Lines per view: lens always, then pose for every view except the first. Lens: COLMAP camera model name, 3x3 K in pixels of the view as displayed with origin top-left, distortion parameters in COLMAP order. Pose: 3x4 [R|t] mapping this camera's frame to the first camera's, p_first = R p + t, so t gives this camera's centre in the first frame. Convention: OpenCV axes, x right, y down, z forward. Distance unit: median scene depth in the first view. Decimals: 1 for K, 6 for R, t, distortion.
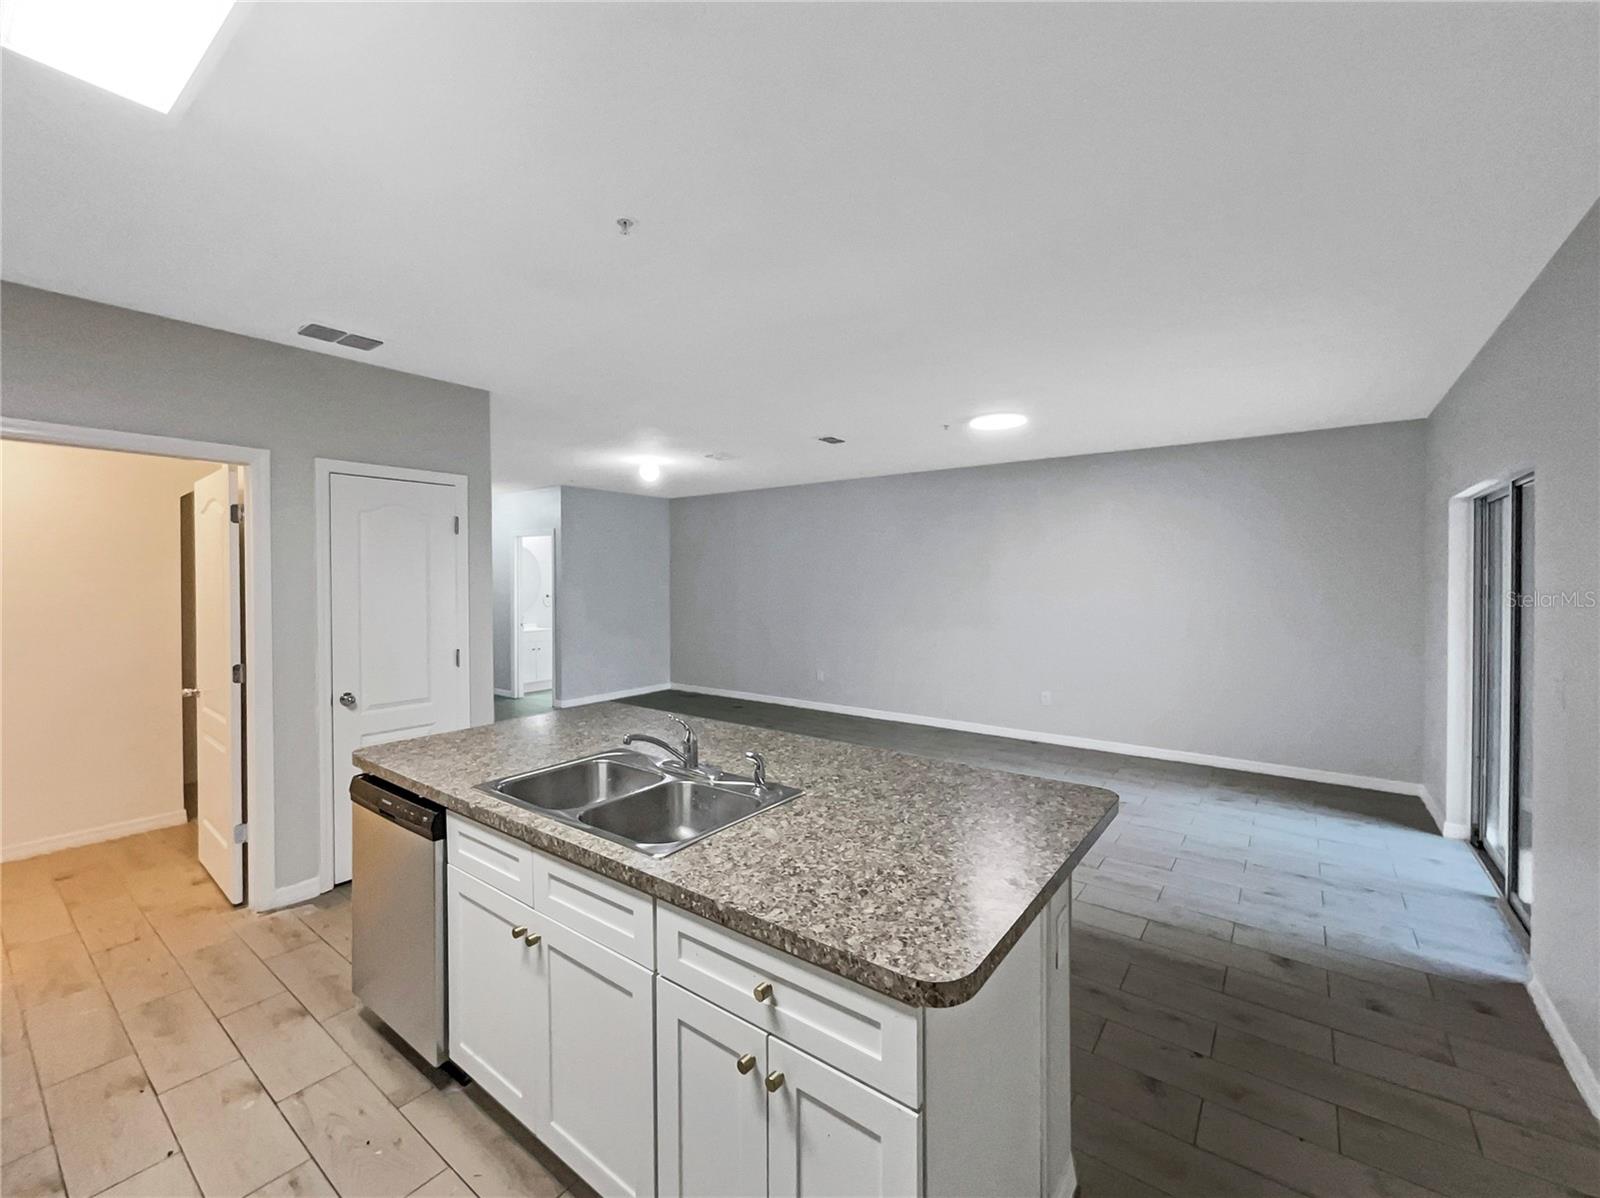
lens RADIAL K [[667.7, 0, 794.2], [0, 667.7, 590.8], [0, 0, 1]] dist [-0.000390, 0.002387]
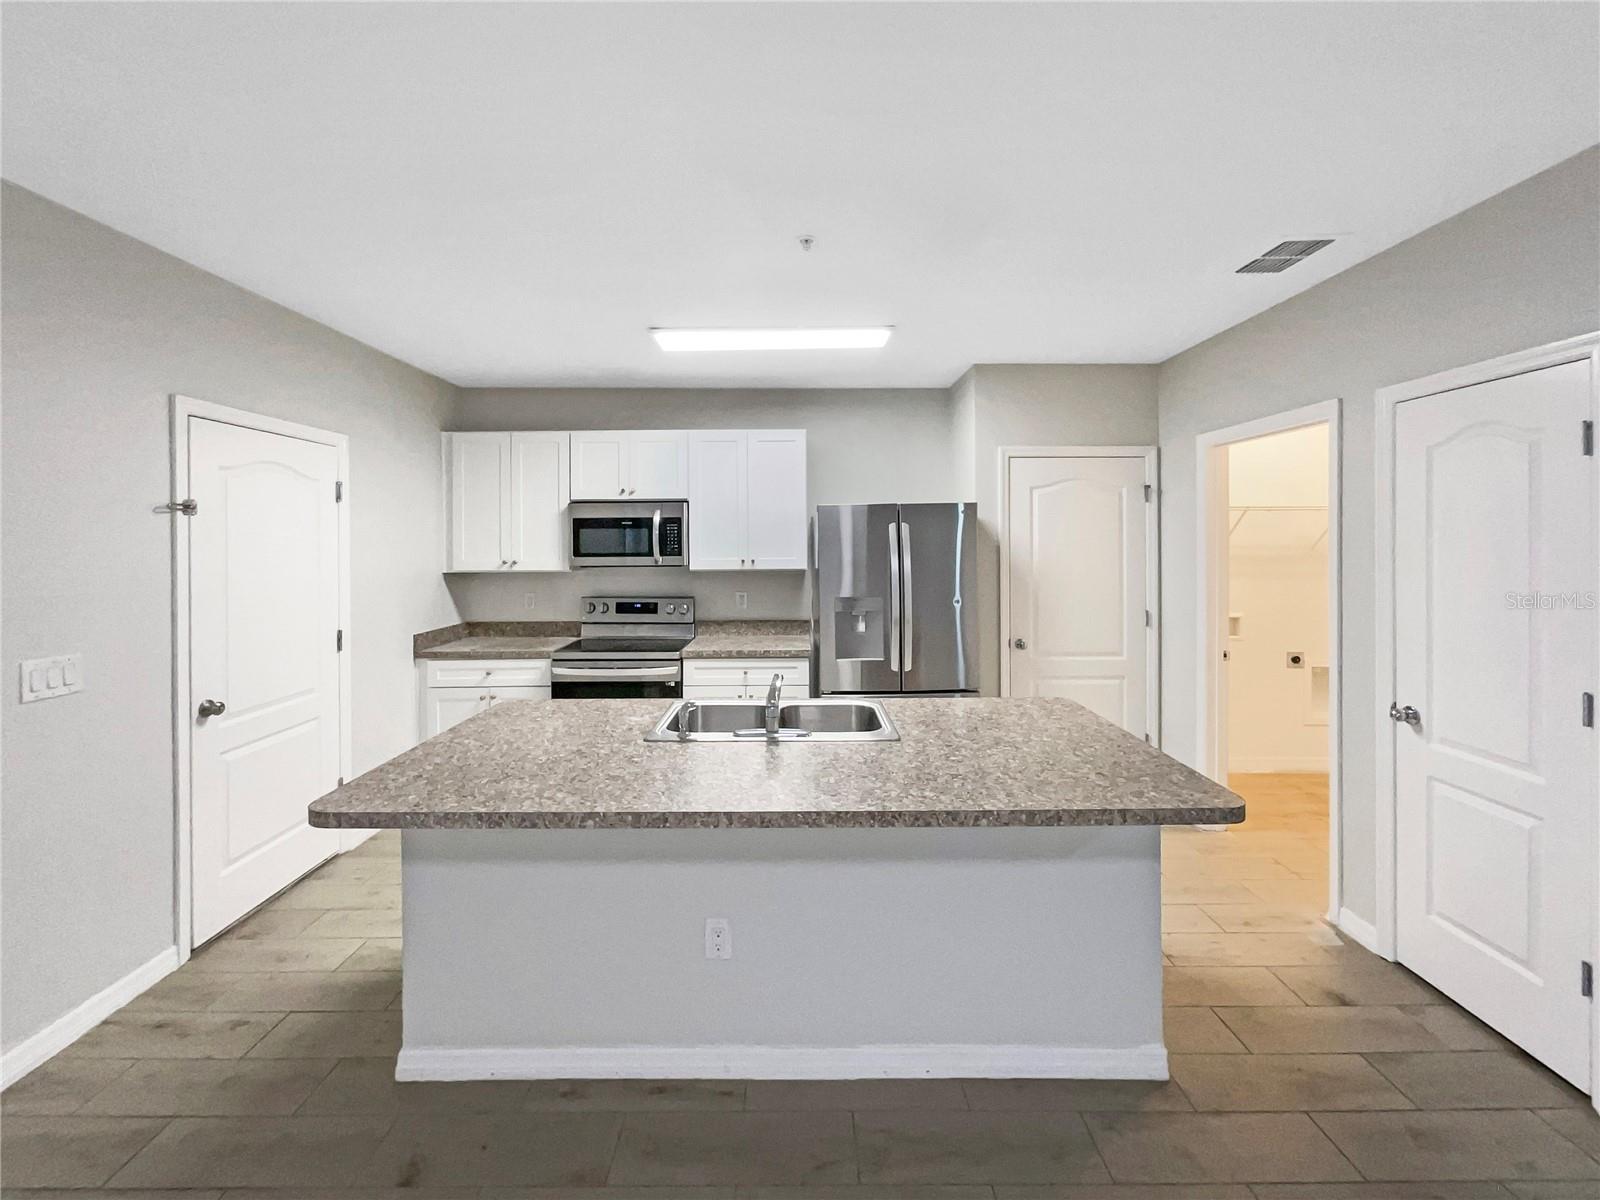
lens RADIAL K [[667.7, 0, 799.3], [0, 667.7, 543.2], [0, 0, 1]] dist [-0.000390, 0.002387]
pose [[-0.802963, 0.008351, -0.595970, 0.464562], [-0.002735, 0.999840, 0.017694, -0.053111], [0.596023, 0.015838, -0.802811, 1.986907]]
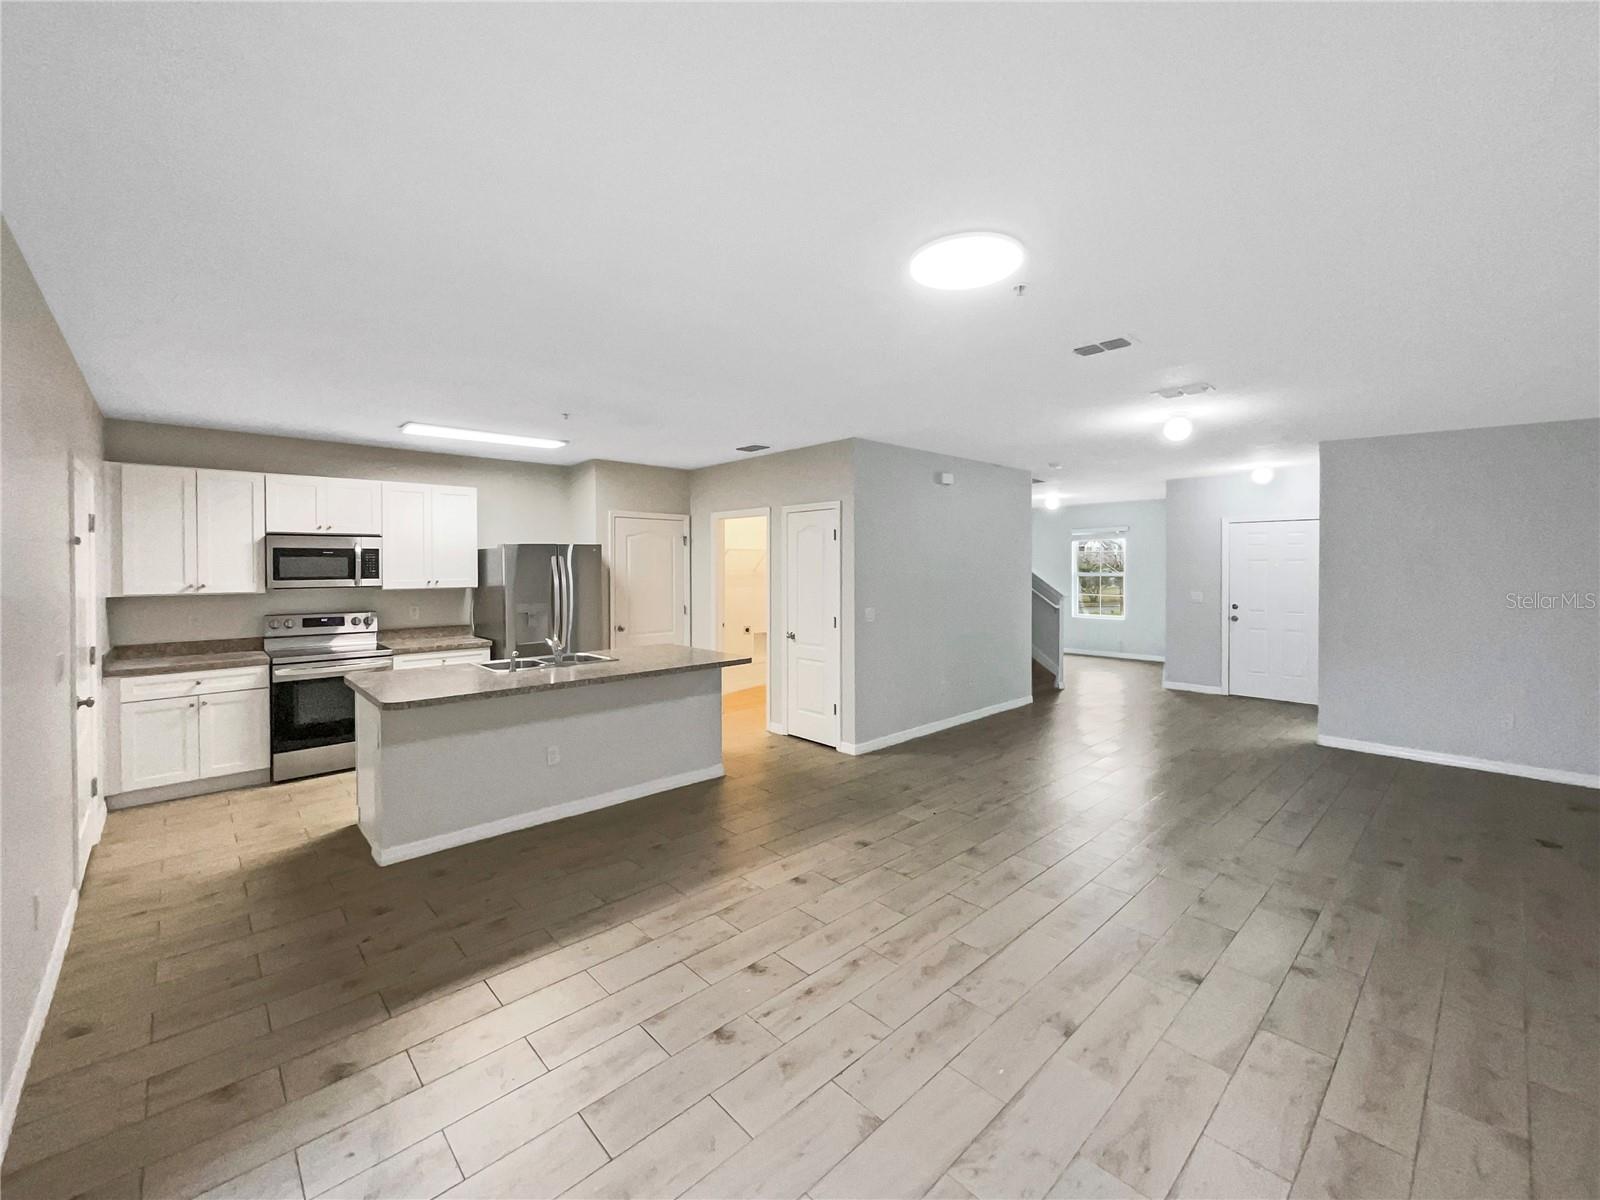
lens RADIAL K [[667.7, 0, 795.5], [0, 667.7, 570.0], [0, 0, 1]] dist [-0.000390, 0.002387]
pose [[-0.182016, 0.012145, -0.983221, 1.012500], [-0.014702, 0.999778, 0.015071, -0.062025], [0.983186, 0.017198, -0.181797, 2.088523]]
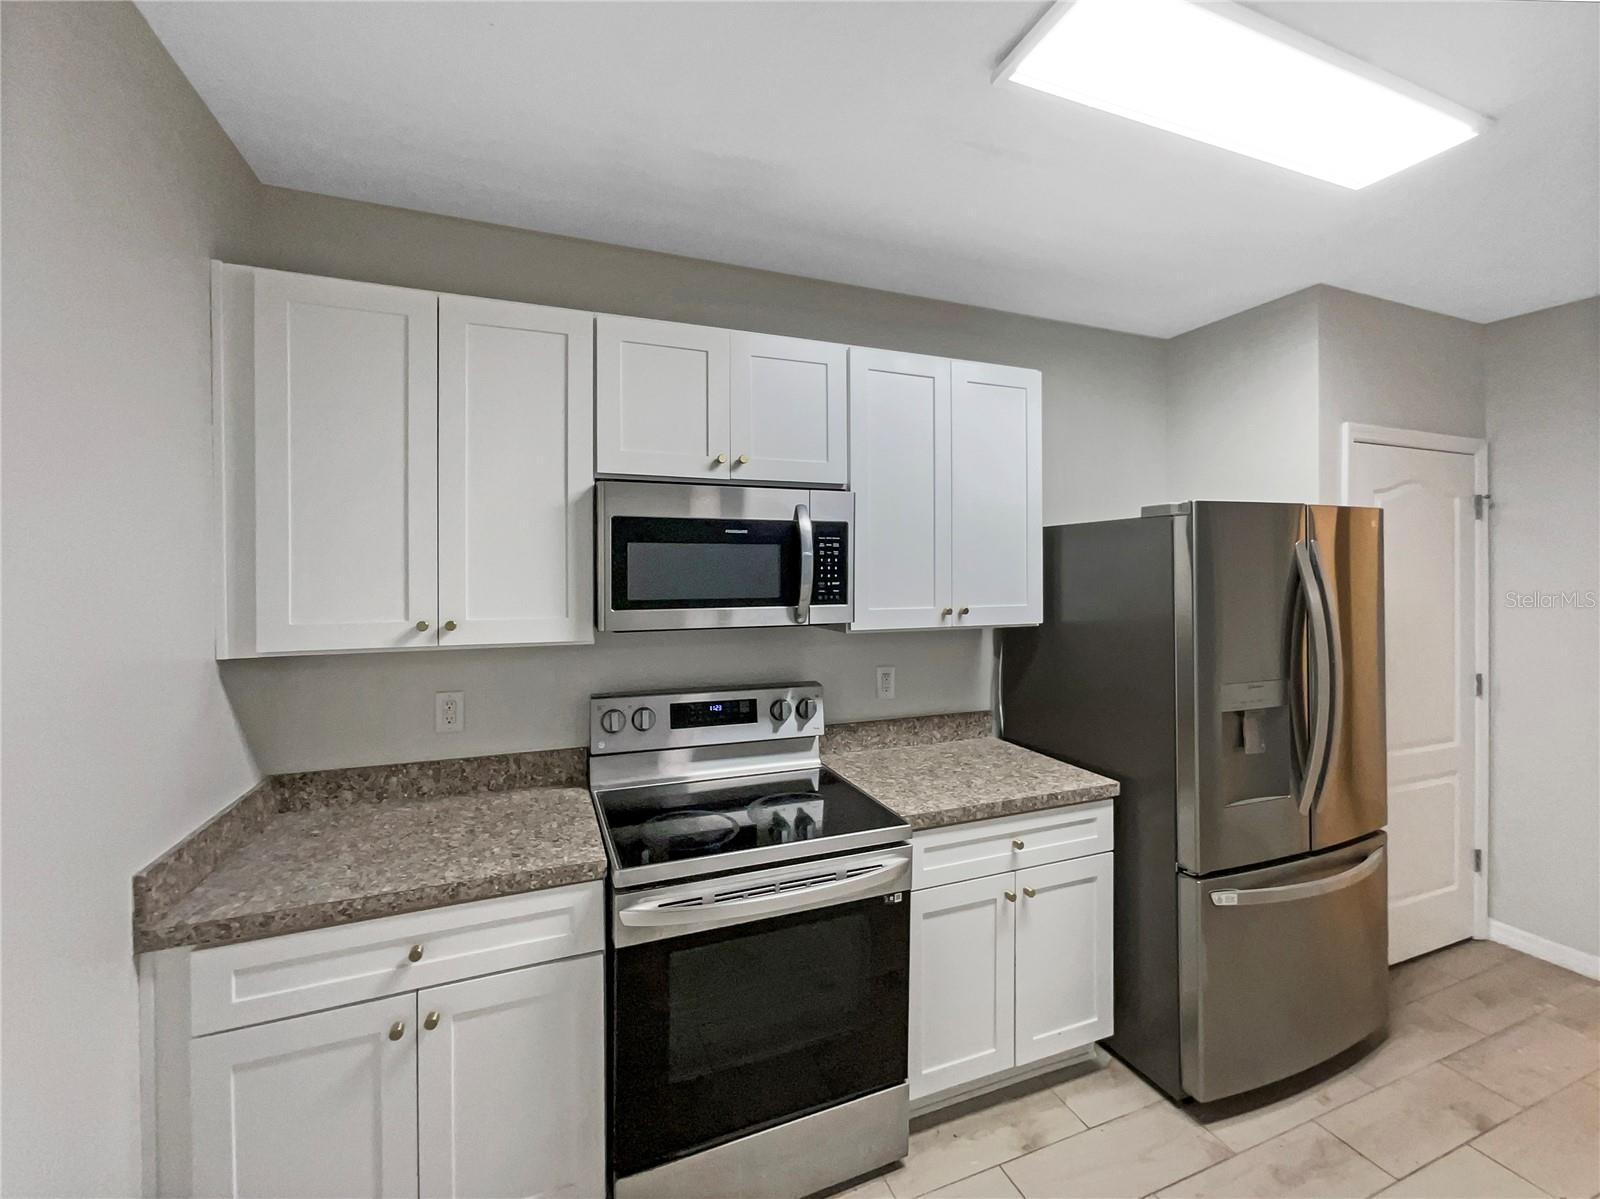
lens RADIAL K [[667.7, 0, 783.7], [0, 667.7, 570.8], [0, 0, 1]] dist [-0.000390, 0.002387]
pose [[-0.532683, 0.001534, -0.846313, 0.441608], [-0.010302, 0.999913, 0.008296, -0.044652], [0.846252, 0.013138, -0.532621, 1.425141]]
